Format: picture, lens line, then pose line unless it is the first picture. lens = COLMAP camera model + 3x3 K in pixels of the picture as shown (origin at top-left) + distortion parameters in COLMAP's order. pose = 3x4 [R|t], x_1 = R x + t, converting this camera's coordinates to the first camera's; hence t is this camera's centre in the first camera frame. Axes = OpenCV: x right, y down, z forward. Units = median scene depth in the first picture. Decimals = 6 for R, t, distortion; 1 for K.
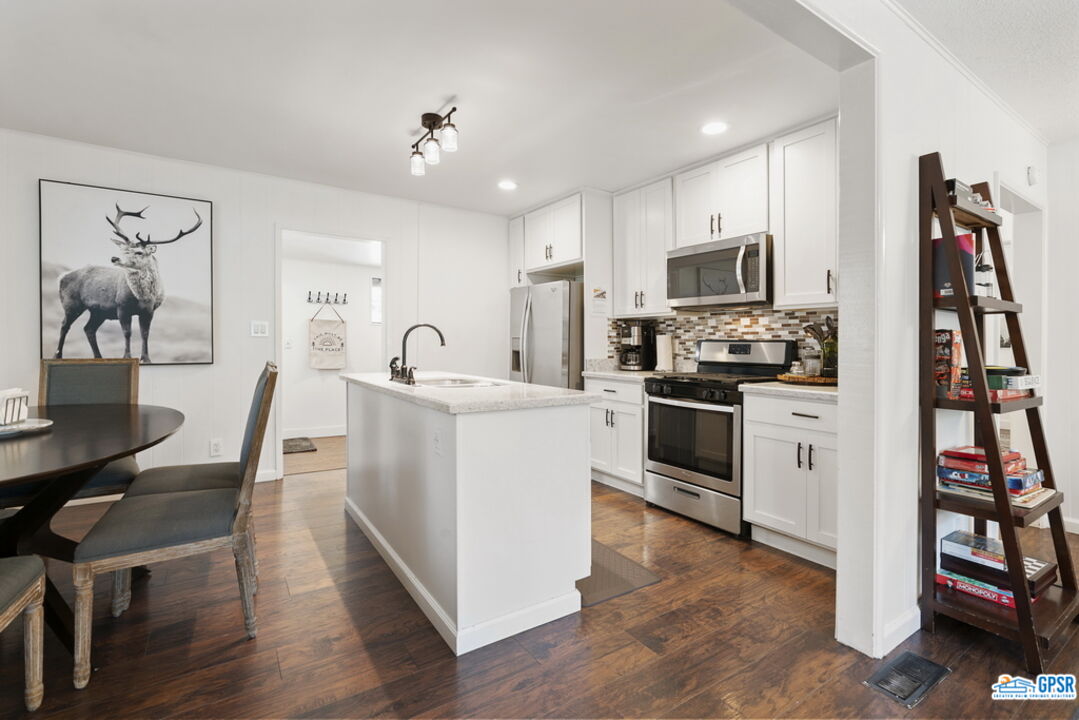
lens RADIAL K [[478.7, 0, 525.5], [0, 478.7, 342.0], [0, 0, 1]] dist [0.000300, 0.000678]
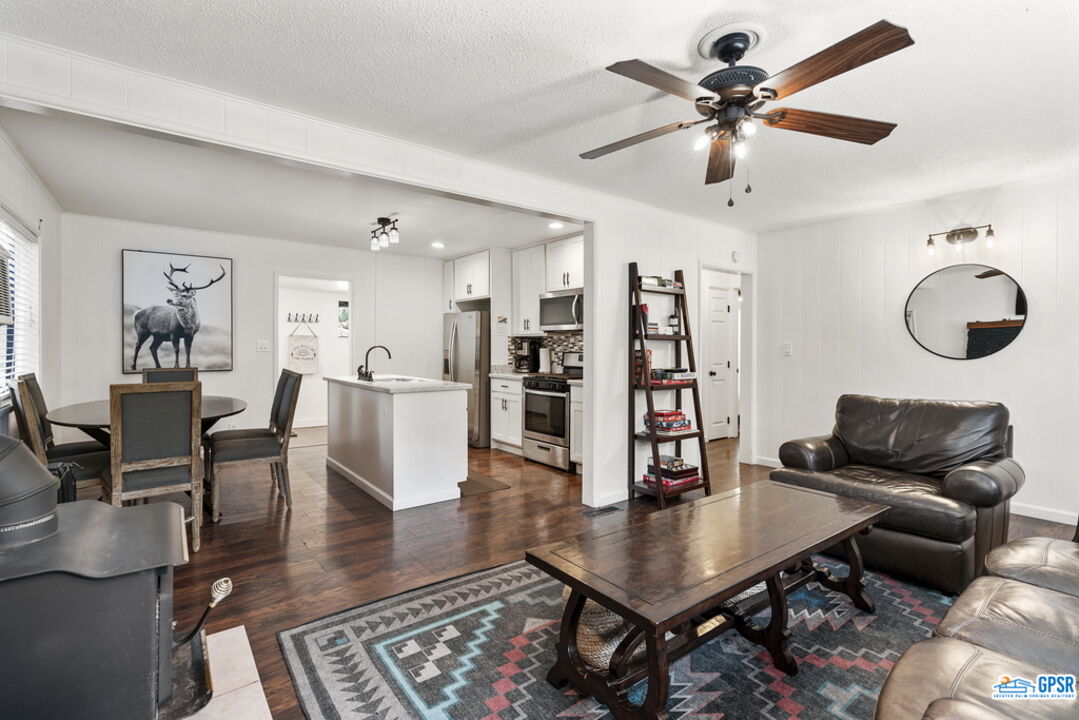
lens RADIAL K [[480.0, 0, 509.4], [0, 480.0, 333.8], [0, 0, 1]] dist [0.001903, 0.000209]
pose [[0.998719, -0.004498, 0.050400, 0.124615], [0.005802, 0.999652, -0.025750, -0.024947], [-0.050267, 0.026010, 0.998397, -0.540245]]
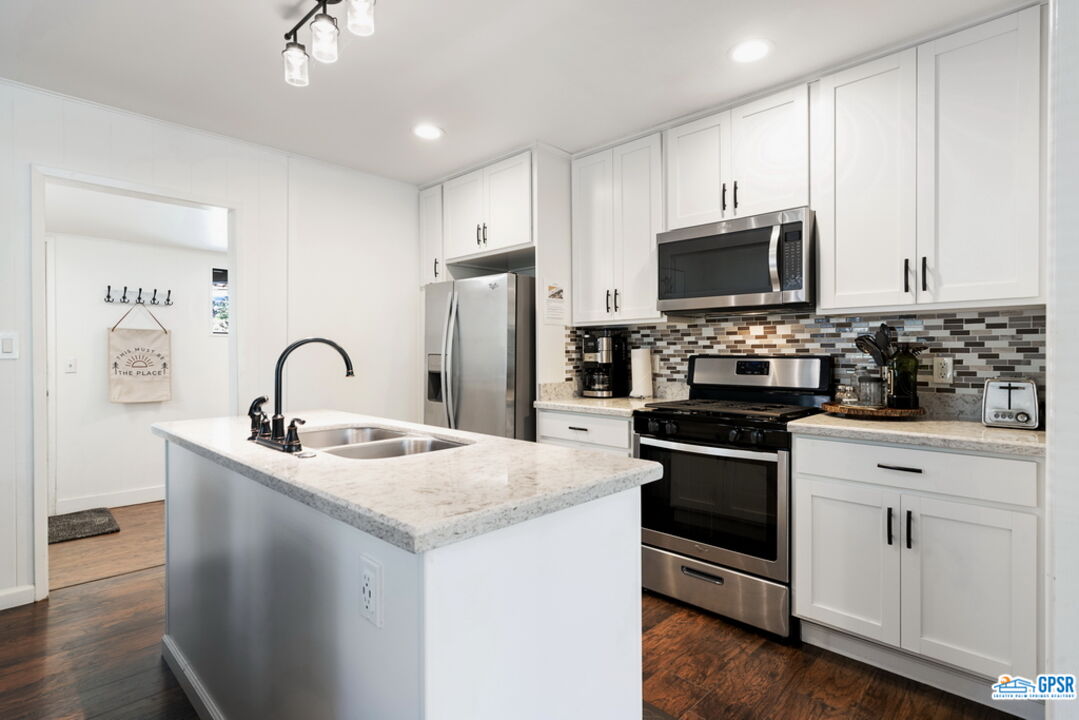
lens RADIAL K [[553.6, 0, 519.3], [0, 553.6, 346.5], [0, 0, 1]] dist [0.014522, 0.000823]
pose [[0.980863, -0.009366, 0.194473, -0.073607], [0.011364, 0.999893, -0.009160, -0.014292], [-0.194366, 0.011195, 0.980865, 0.223187]]
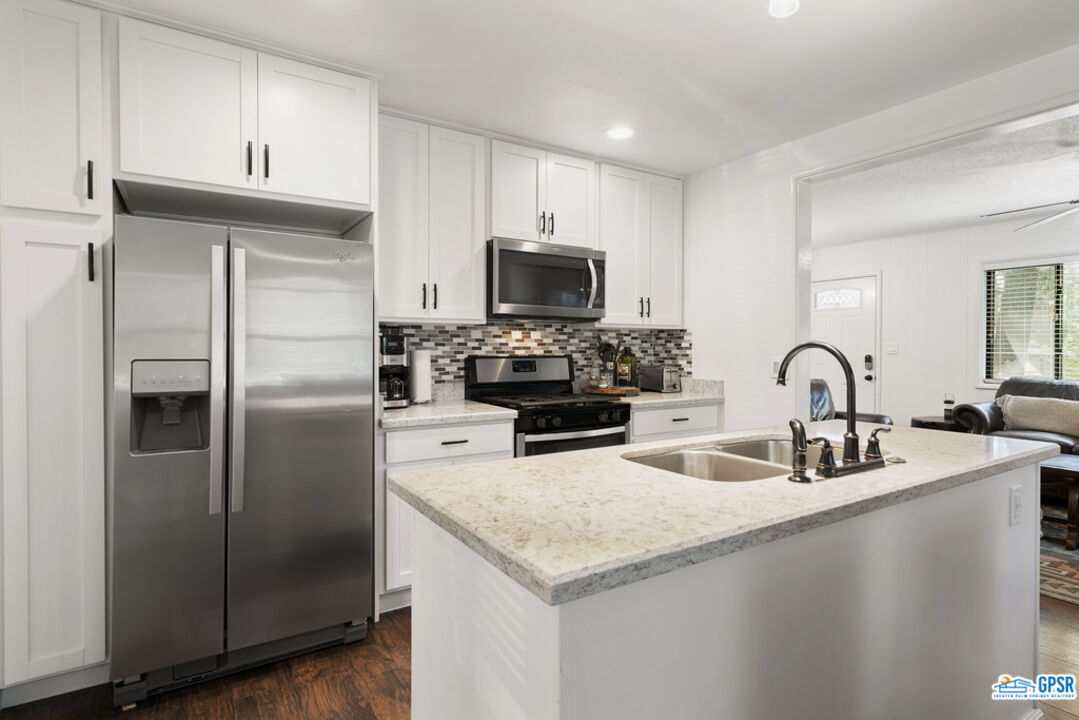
lens RADIAL K [[558.6, 0, 525.7], [0, 558.6, 349.4], [0, 0, 1]] dist [0.000652, 0.000684]
pose [[0.019023, -0.012285, 0.999744, -0.588468], [-0.000094, 0.999924, 0.012289, -0.029015], [-0.999819, -0.000327, 0.019020, 0.967847]]
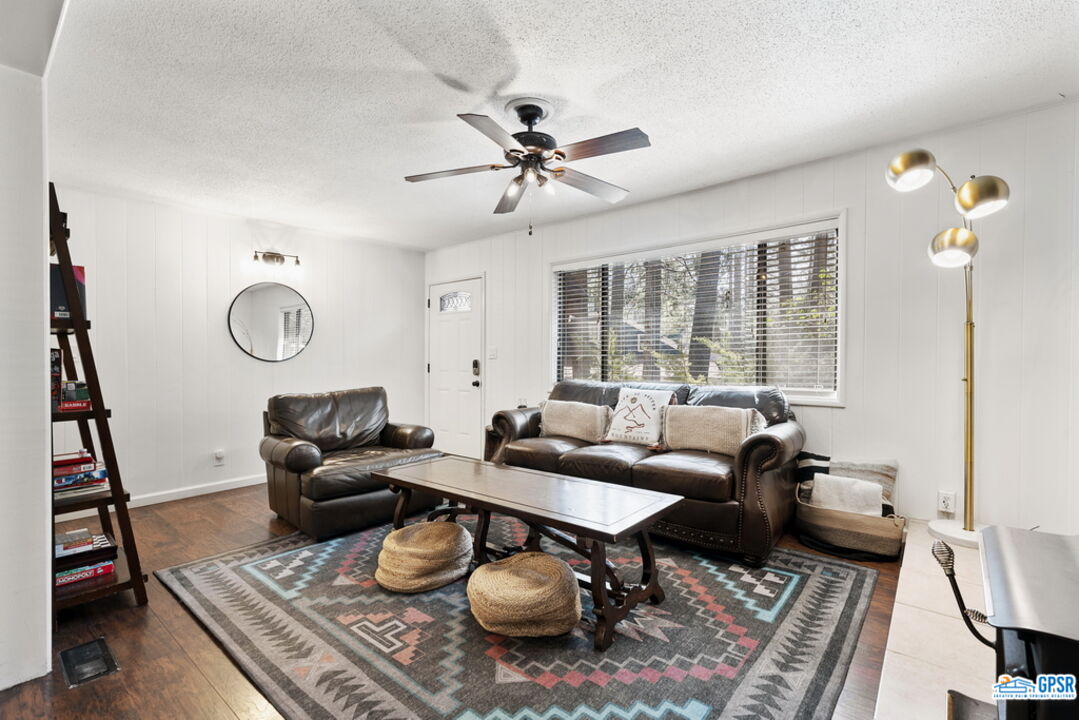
lens RADIAL K [[495.2, 0, 539.5], [0, 495.2, 360.0], [0, 0, 1]] dist [0.000682, 0.000749]
pose [[-0.301090, -0.008922, 0.953554, -0.288038], [0.004164, 0.999934, 0.010670, -0.003726], [-0.953587, 0.007184, -0.301033, 0.161536]]
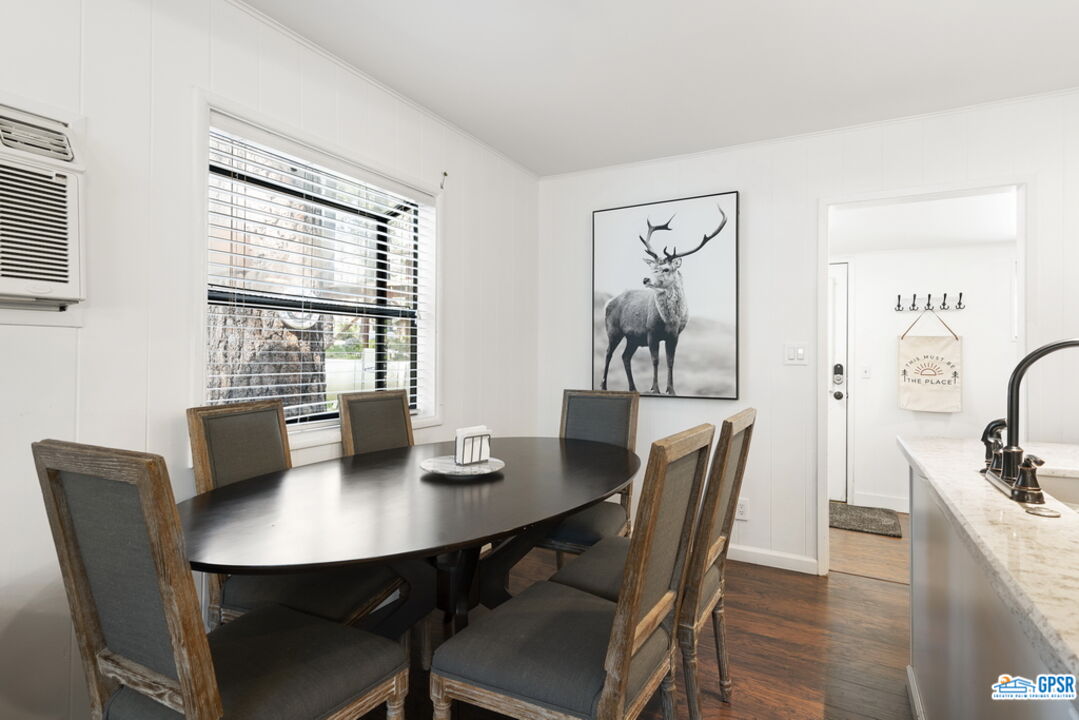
lens RADIAL K [[556.3, 0, 553.5], [0, 556.3, 358.0], [0, 0, 1]] dist [0.000854, 0.000536]
pose [[0.506178, -0.006625, -0.862404, -0.028444], [-0.002460, 0.999955, -0.009126, -0.013930], [0.862426, 0.006741, 0.506139, 0.305145]]
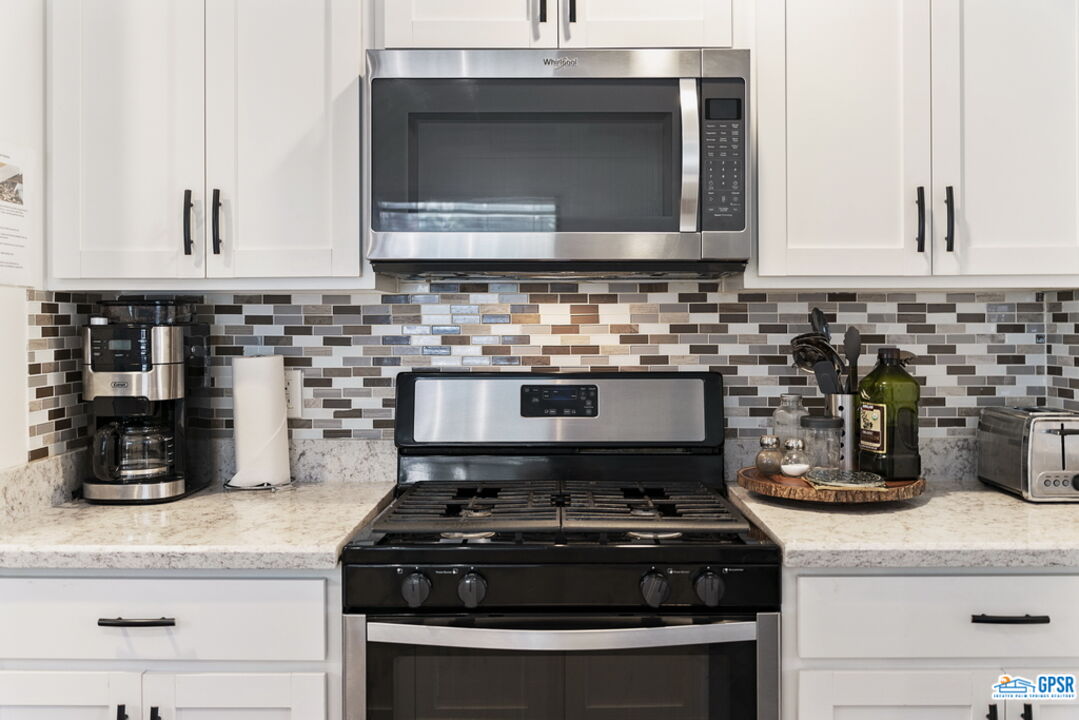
lens RADIAL K [[967.7, 0, 574.9], [0, 967.7, 316.8], [0, 0, 1]] dist [-0.007976, -0.009908]
pose [[0.538803, -0.005060, 0.842416, -0.096737], [0.008606, 0.999963, 0.000502, -0.041675], [-0.842388, 0.006979, 0.538827, 0.631420]]
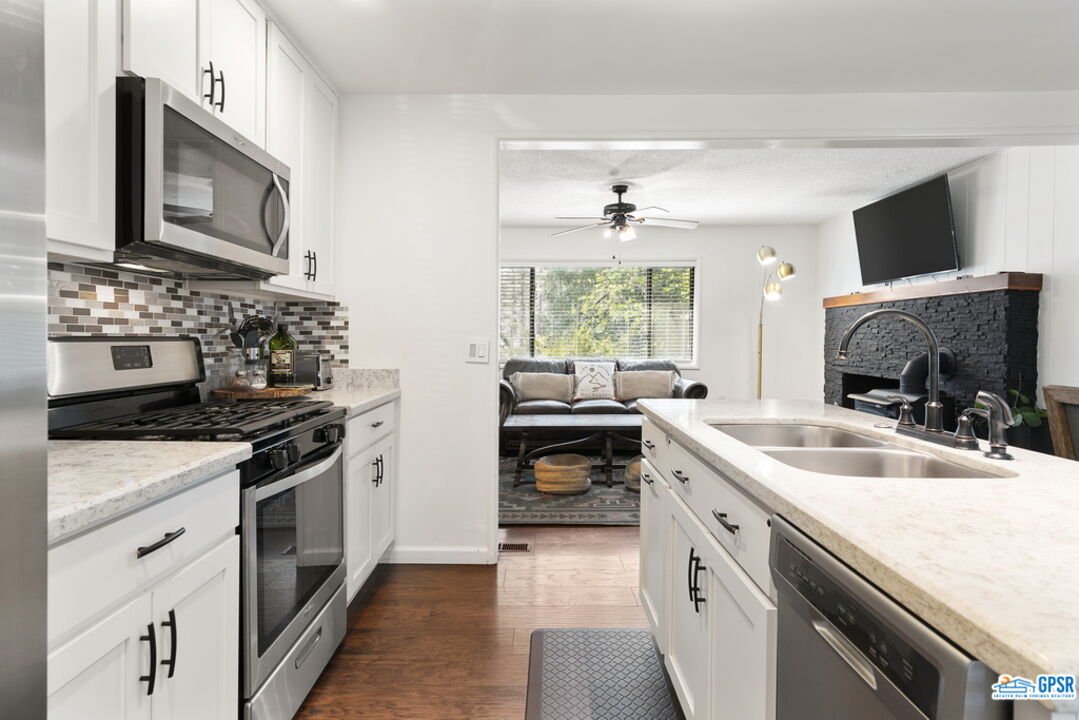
lens RADIAL K [[590.3, 0, 528.1], [0, 590.3, 343.0], [0, 0, 1]] dist [0.001305, 0.000417]
pose [[-0.841564, -0.013303, 0.539994, -0.161410], [-0.008336, 0.999897, 0.011641, -0.007664], [-0.540094, 0.005295, -0.841588, 1.252620]]
